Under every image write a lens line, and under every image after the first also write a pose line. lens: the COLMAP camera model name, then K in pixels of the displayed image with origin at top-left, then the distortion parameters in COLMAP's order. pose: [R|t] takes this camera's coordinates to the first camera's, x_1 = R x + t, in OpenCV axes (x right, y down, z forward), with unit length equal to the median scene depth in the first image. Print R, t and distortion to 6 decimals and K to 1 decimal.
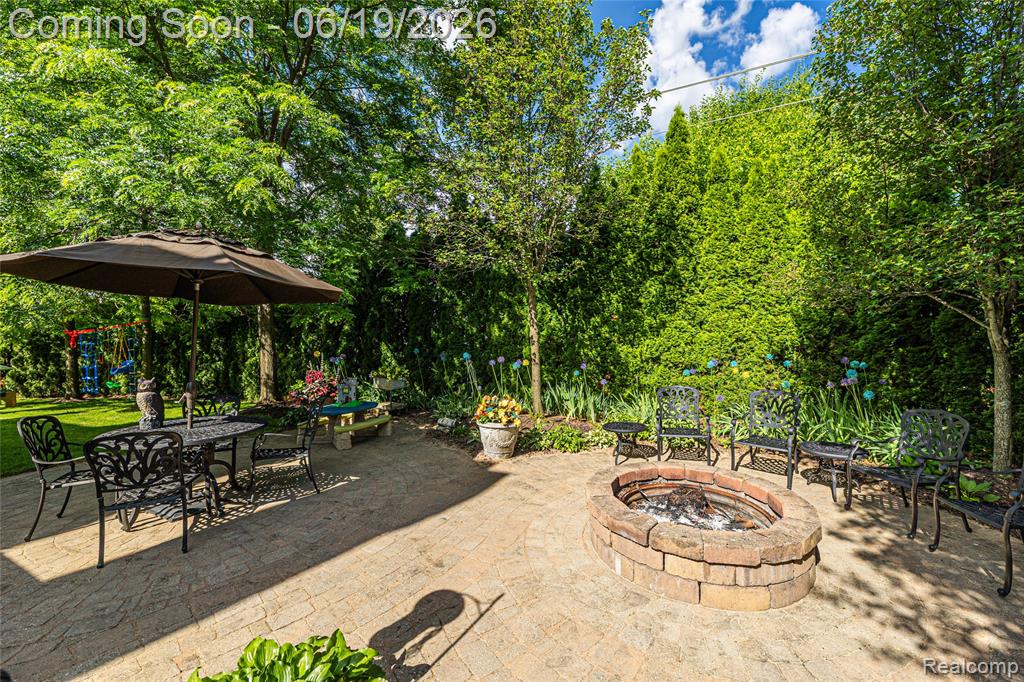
lens RADIAL K [[414.4, 0, 515.1], [0, 414.4, 335.5], [0, 0, 1]] dist [0.003016, -0.001478]
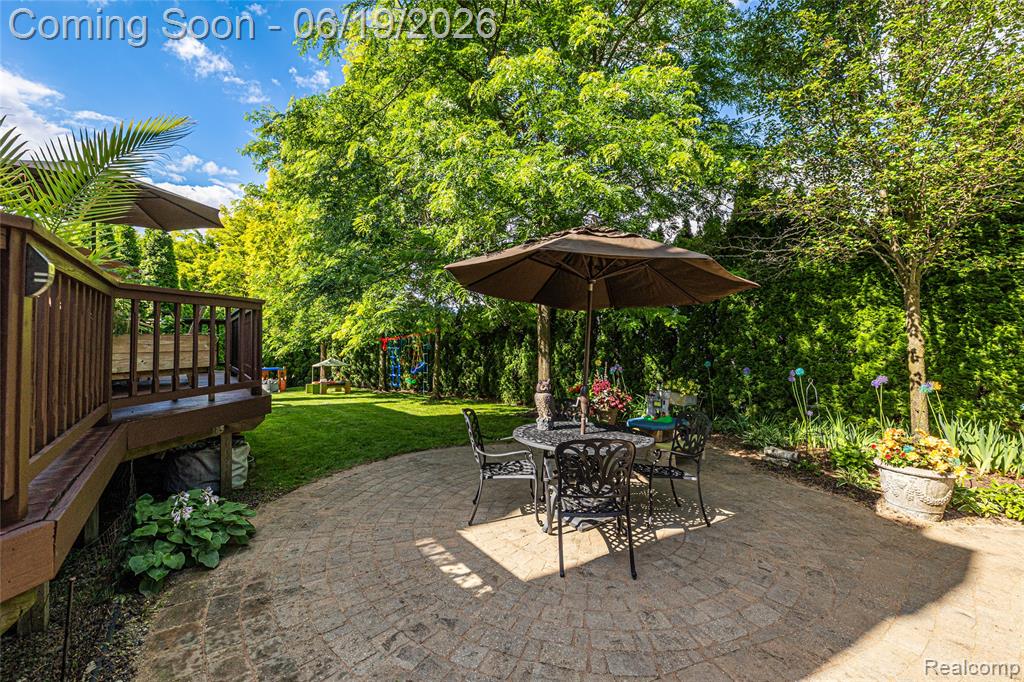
lens RADIAL K [[414.4, 0, 510.4], [0, 414.4, 340.3], [0, 0, 1]] dist [0.003016, -0.001478]
pose [[0.893889, 0.014132, -0.448066, -0.306441], [-0.024210, 0.999566, -0.016771, 0.016511], [0.447635, 0.025839, 0.893843, 0.035415]]
